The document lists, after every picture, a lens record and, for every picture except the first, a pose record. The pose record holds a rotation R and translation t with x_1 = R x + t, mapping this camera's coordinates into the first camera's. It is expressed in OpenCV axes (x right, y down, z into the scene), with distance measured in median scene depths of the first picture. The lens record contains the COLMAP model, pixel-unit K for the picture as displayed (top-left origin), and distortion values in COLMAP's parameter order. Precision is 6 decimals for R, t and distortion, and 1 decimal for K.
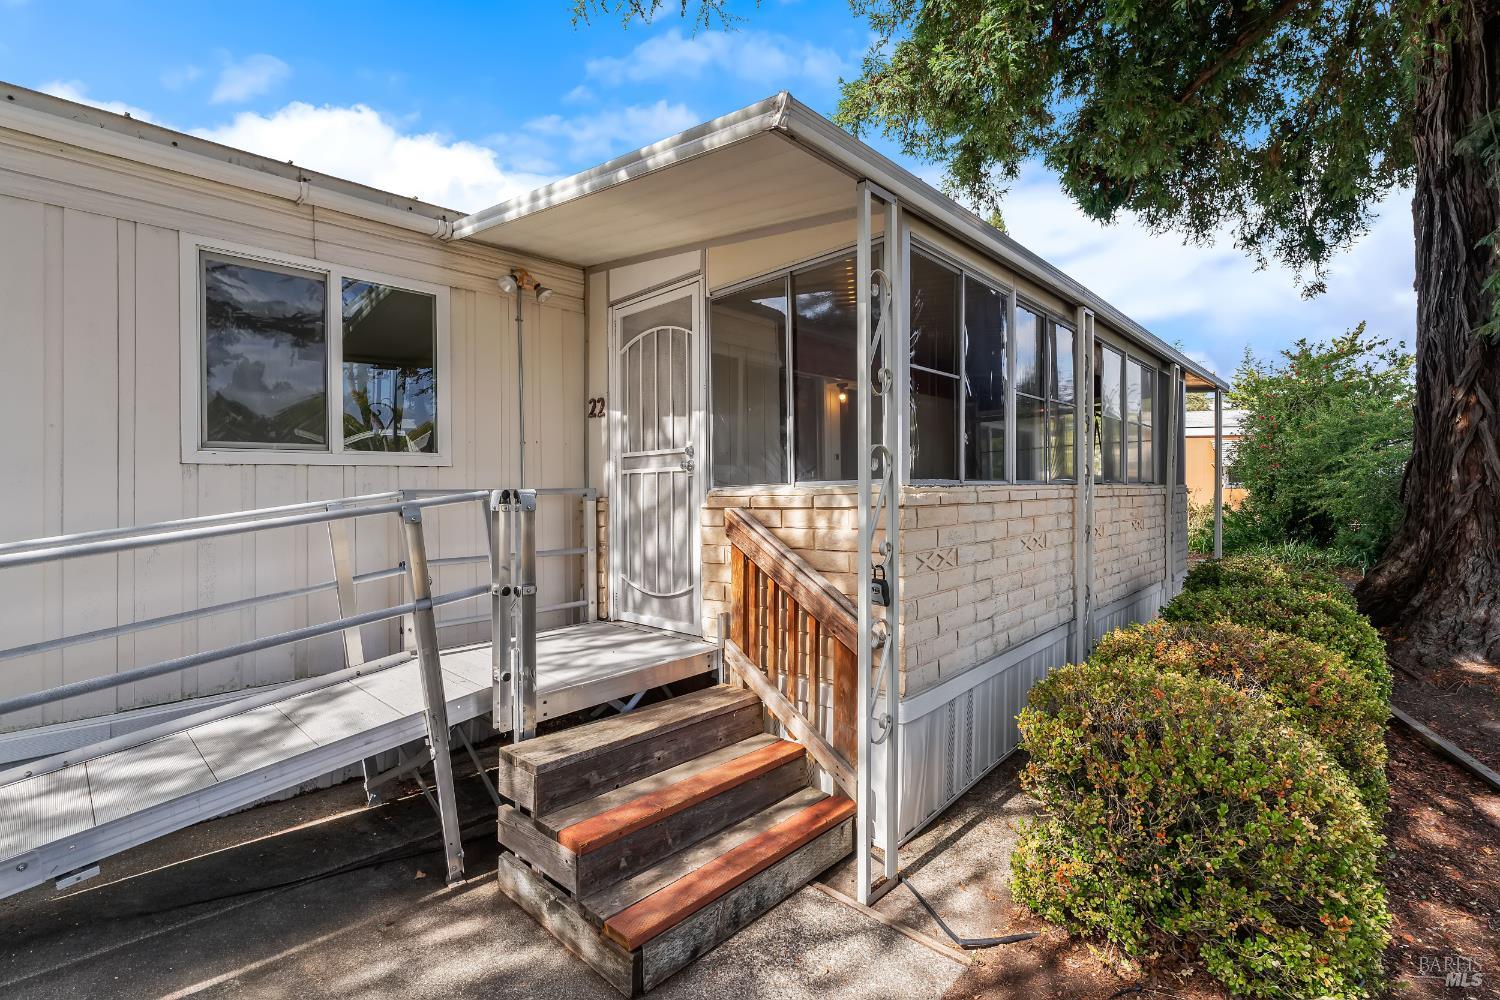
lens RADIAL K [[673.2, 0, 747.5], [0, 673.2, 470.6], [0, 0, 1]] dist [-0.000664, 0.000528]
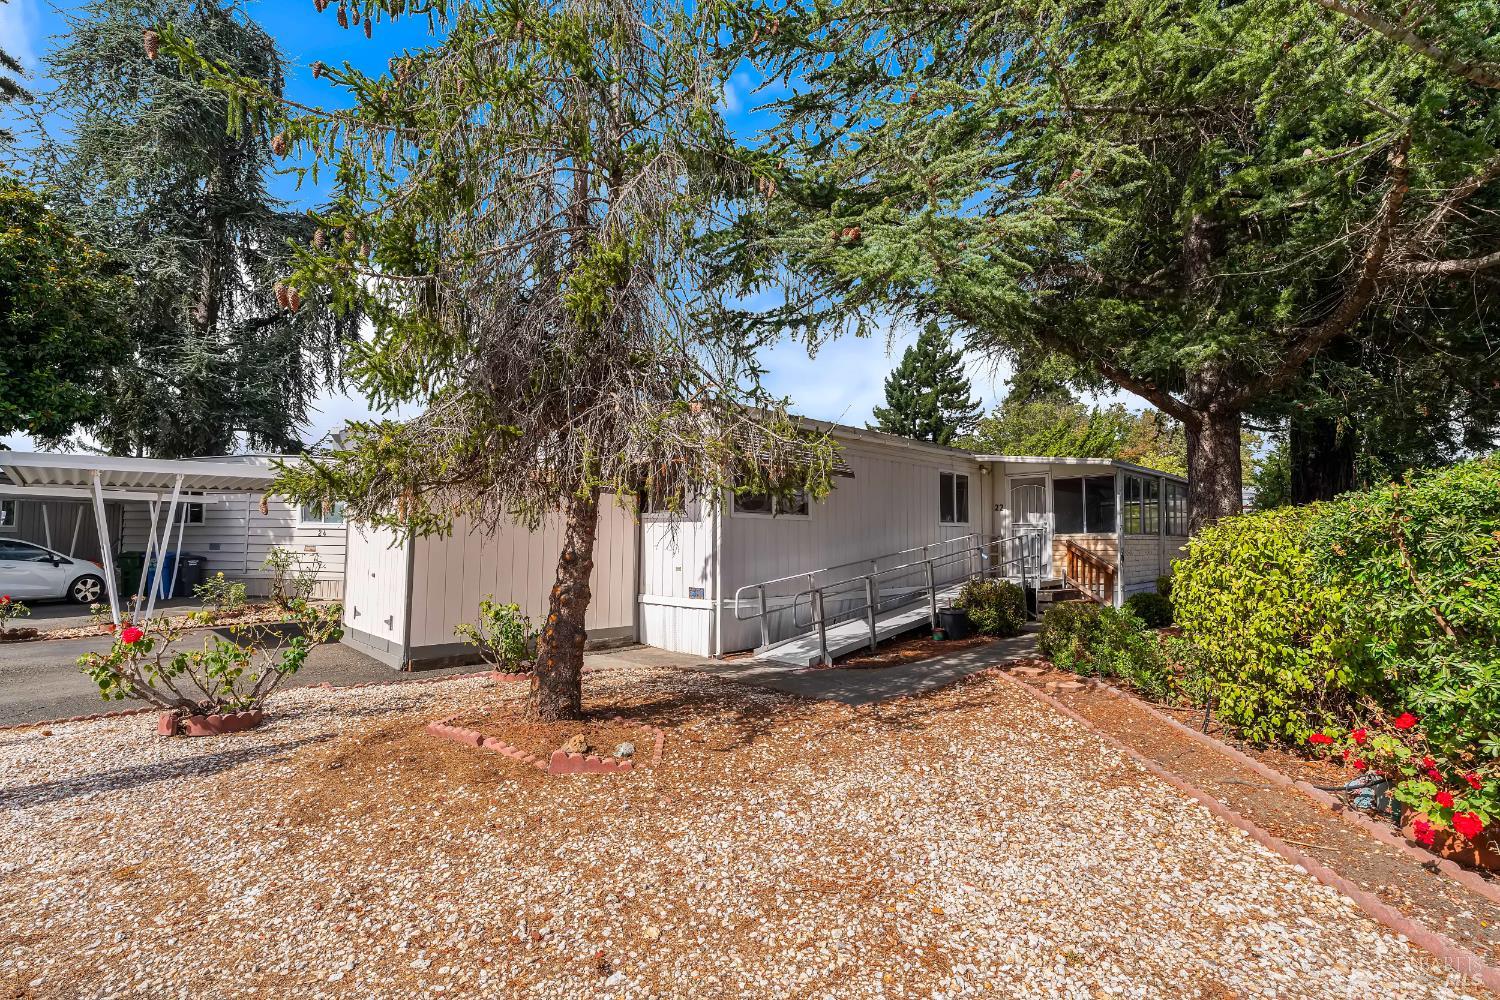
lens RADIAL K [[683.4, 0, 752.8], [0, 683.4, 495.0], [0, 0, 1]] dist [-0.001662, 0.000073]
pose [[0.999377, 0.016908, -0.030988, -1.045200], [-0.018095, 0.999098, -0.038408, -0.009095], [0.030311, 0.038945, 0.998782, -1.787177]]
